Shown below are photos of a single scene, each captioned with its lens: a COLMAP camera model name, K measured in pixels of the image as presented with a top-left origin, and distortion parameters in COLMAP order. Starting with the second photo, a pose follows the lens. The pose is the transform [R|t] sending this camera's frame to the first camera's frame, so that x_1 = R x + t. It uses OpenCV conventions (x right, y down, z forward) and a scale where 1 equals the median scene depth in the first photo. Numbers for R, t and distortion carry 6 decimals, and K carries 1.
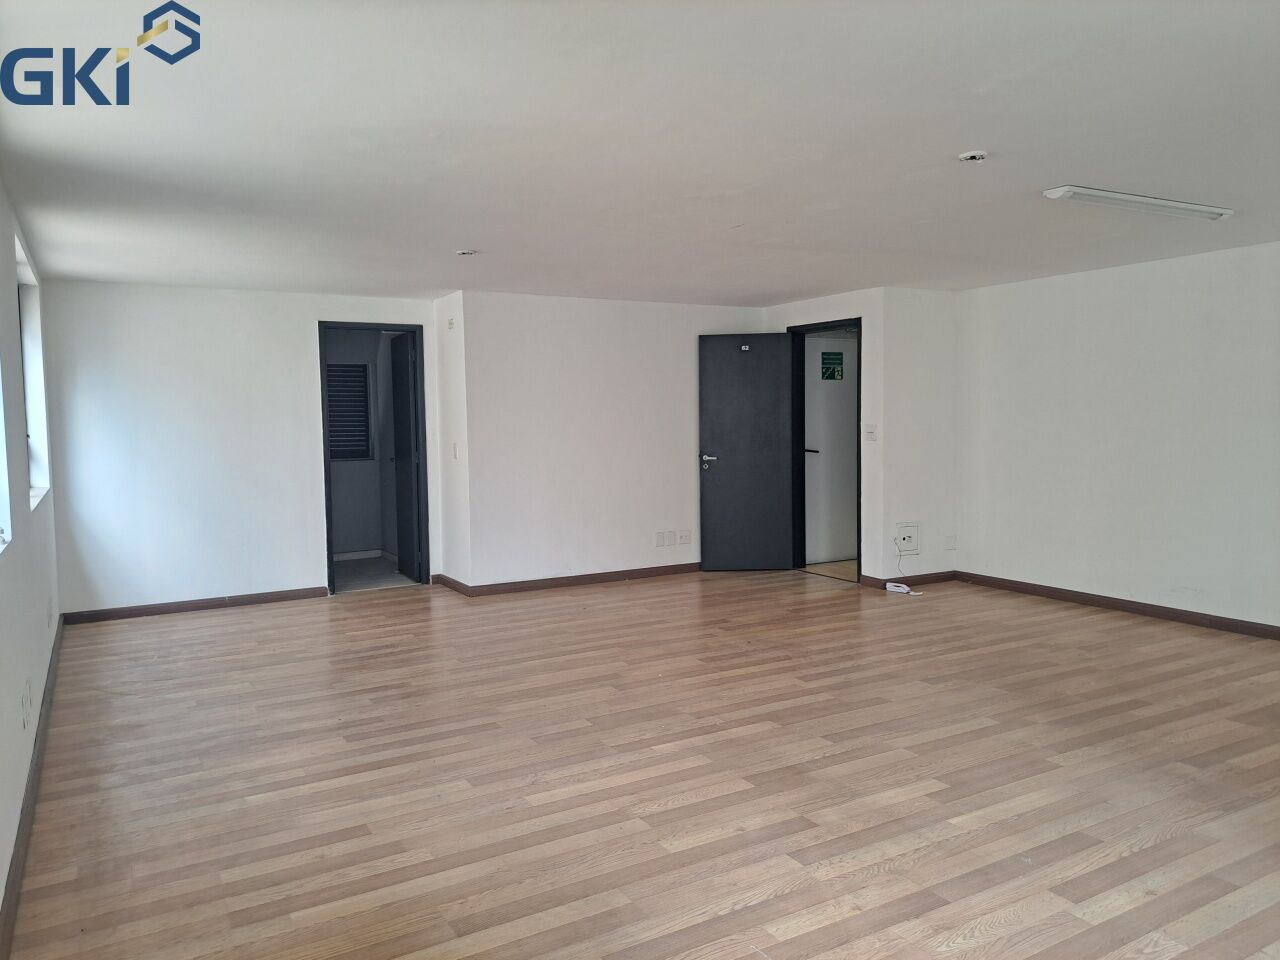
lens RADIAL K [[907.6, 0, 640.0], [0, 907.6, 480.0], [0, 0, 1]] dist [0.057534, -0.051470]
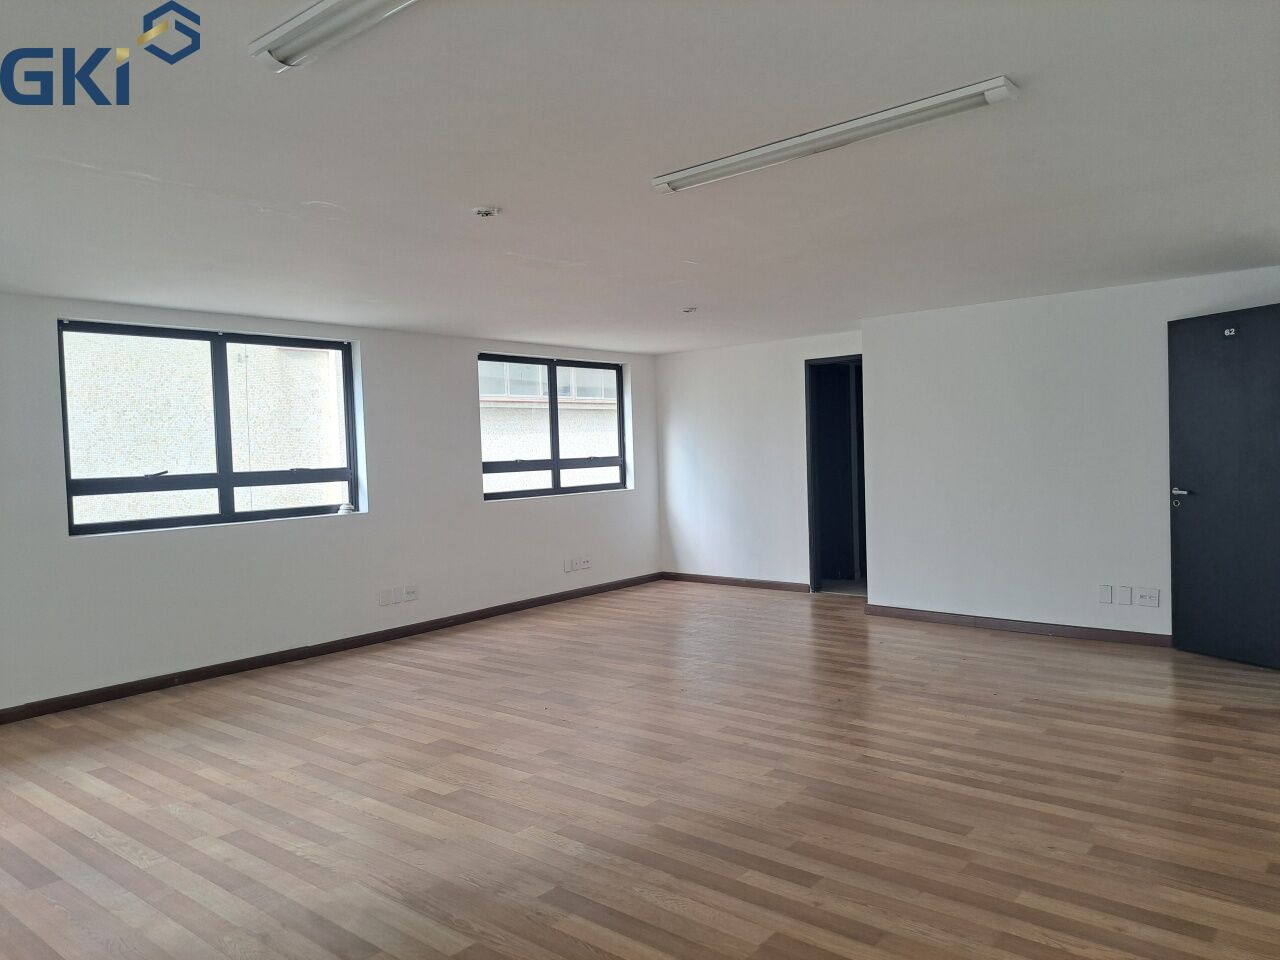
lens RADIAL K [[907.6, 0, 640.0], [0, 907.6, 480.0], [0, 0, 1]] dist [0.057534, -0.051470]
pose [[0.354537, 0.034889, -0.934391, 1.199684], [-0.040703, 0.998932, 0.021855, -0.063621], [0.934156, 0.030284, 0.355578, 0.685946]]
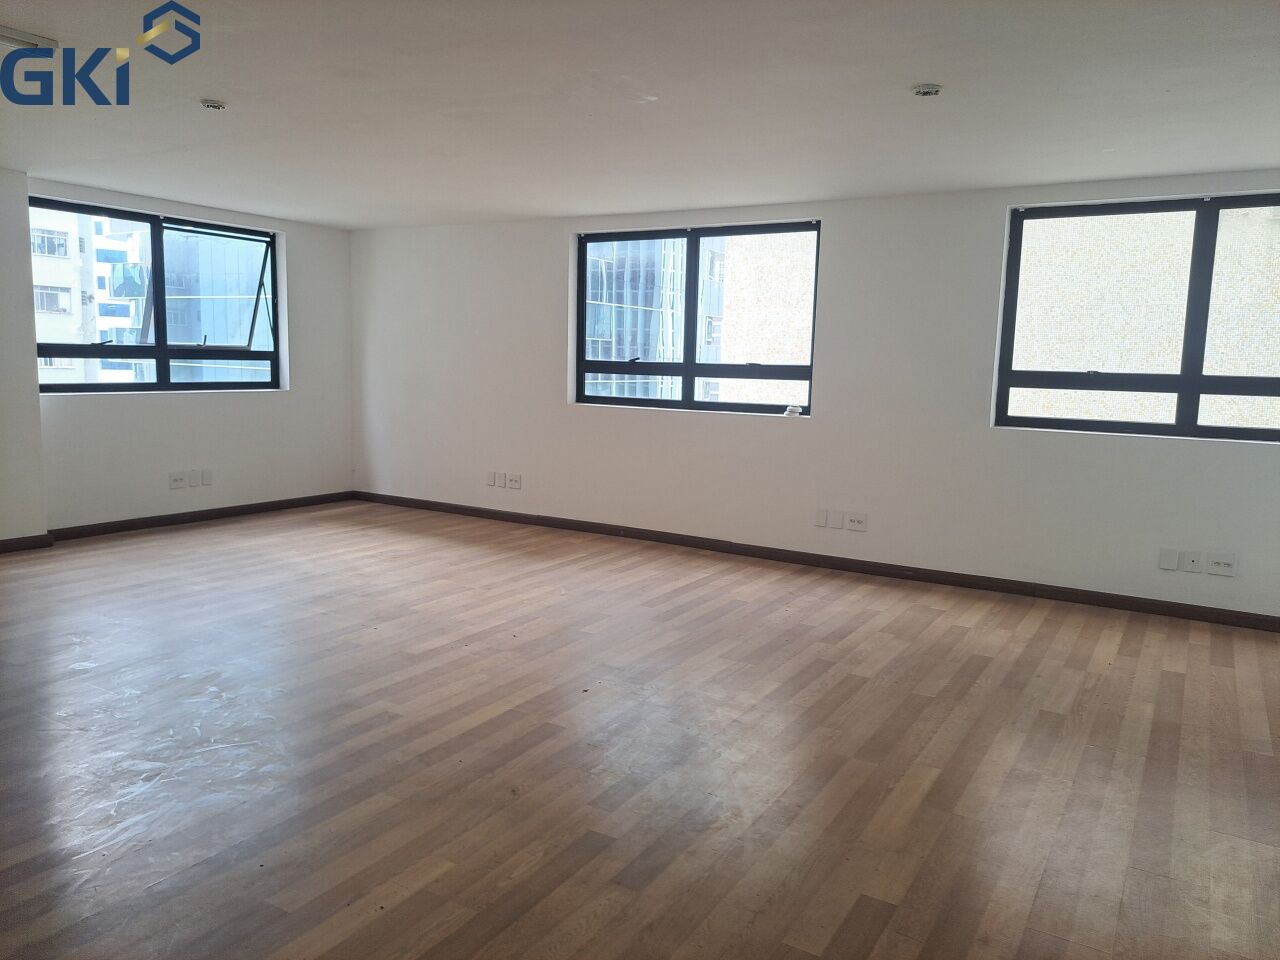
lens RADIAL K [[932.7, 0, 653.9], [0, 932.7, 470.2], [0, 0, 1]] dist [0.147265, -0.183298]
pose [[-0.873736, 0.054448, -0.483344, 0.413589], [-0.047239, 0.979518, 0.195736, -0.149992], [0.484102, 0.193854, -0.853268, 2.016965]]
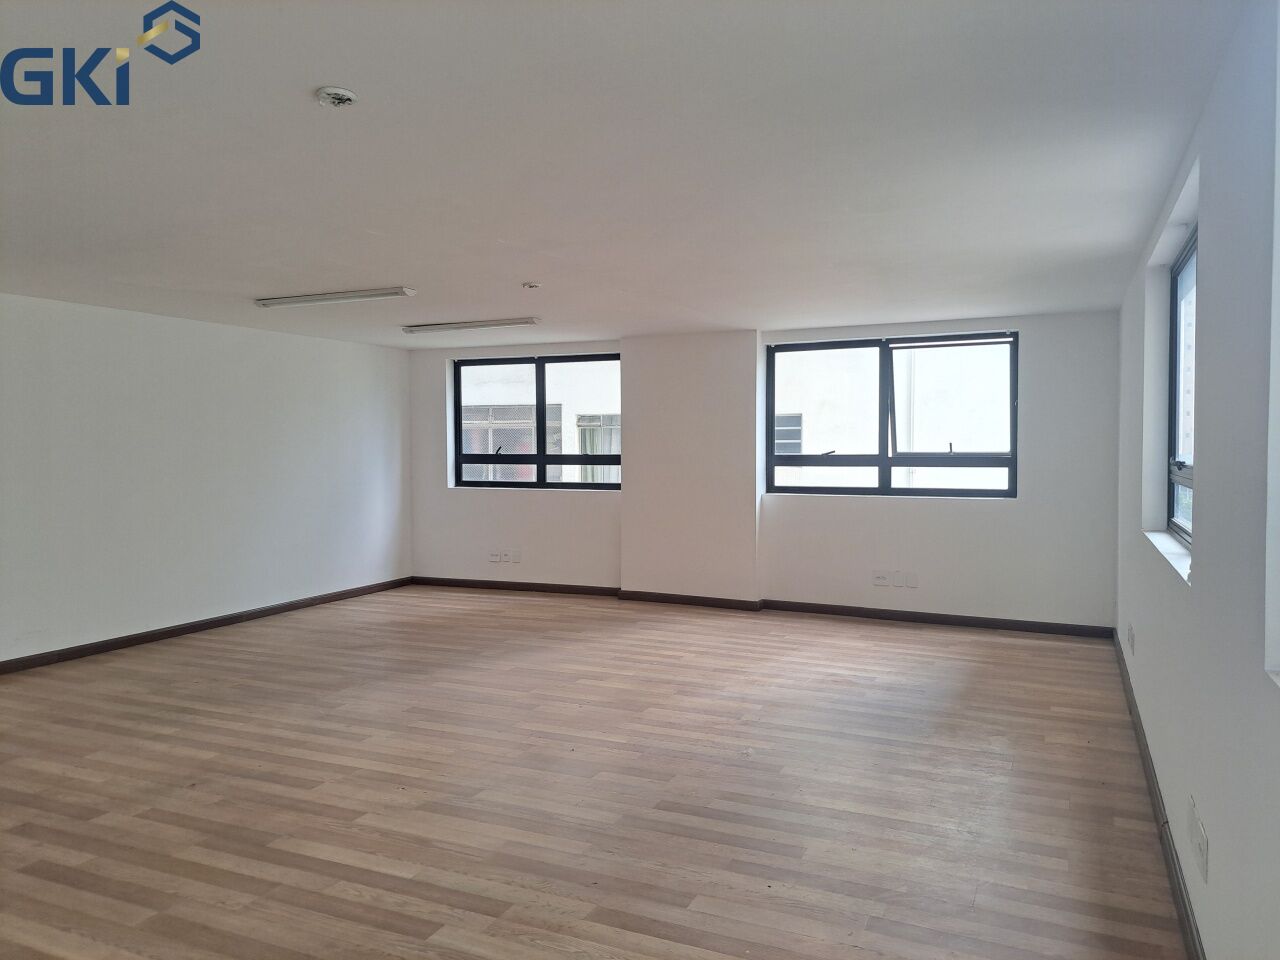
lens RADIAL K [[952.9, 0, 643.9], [0, 952.9, 449.3], [0, 0, 1]] dist [0.083526, -0.069855]
pose [[-0.582139, 0.007525, 0.813054, -0.911986], [0.067622, 0.996941, 0.039190, -0.103834], [-0.810272, 0.077794, -0.580867, 1.553638]]
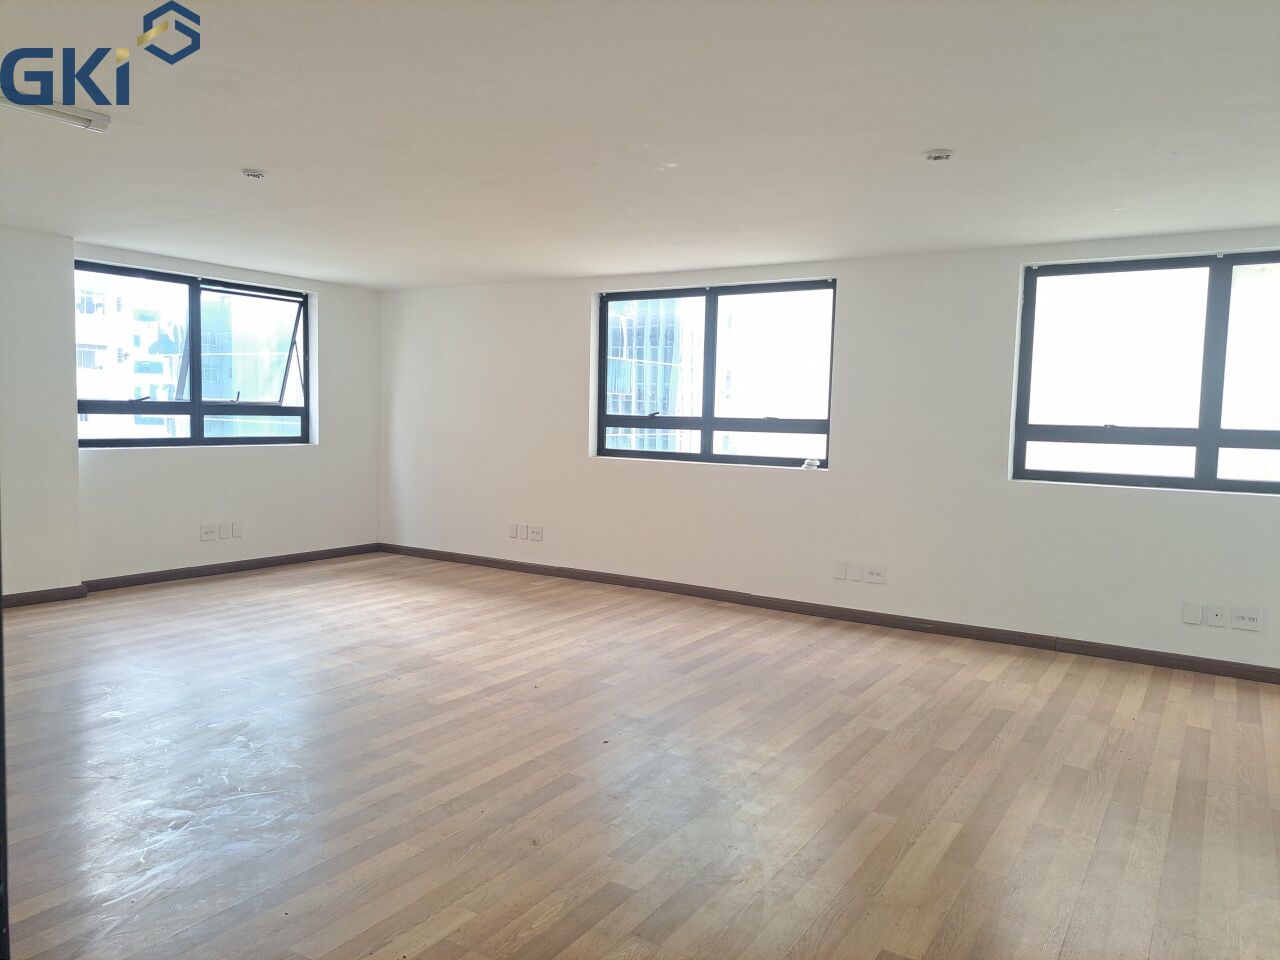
lens RADIAL K [[926.3, 0, 656.5], [0, 926.3, 479.6], [0, 0, 1]] dist [0.136089, -0.157681]
pose [[-0.882538, 0.032370, -0.469125, 0.418785], [-0.044148, 0.987518, 0.151193, -0.152007], [0.468163, 0.154144, -0.870093, 2.026497]]
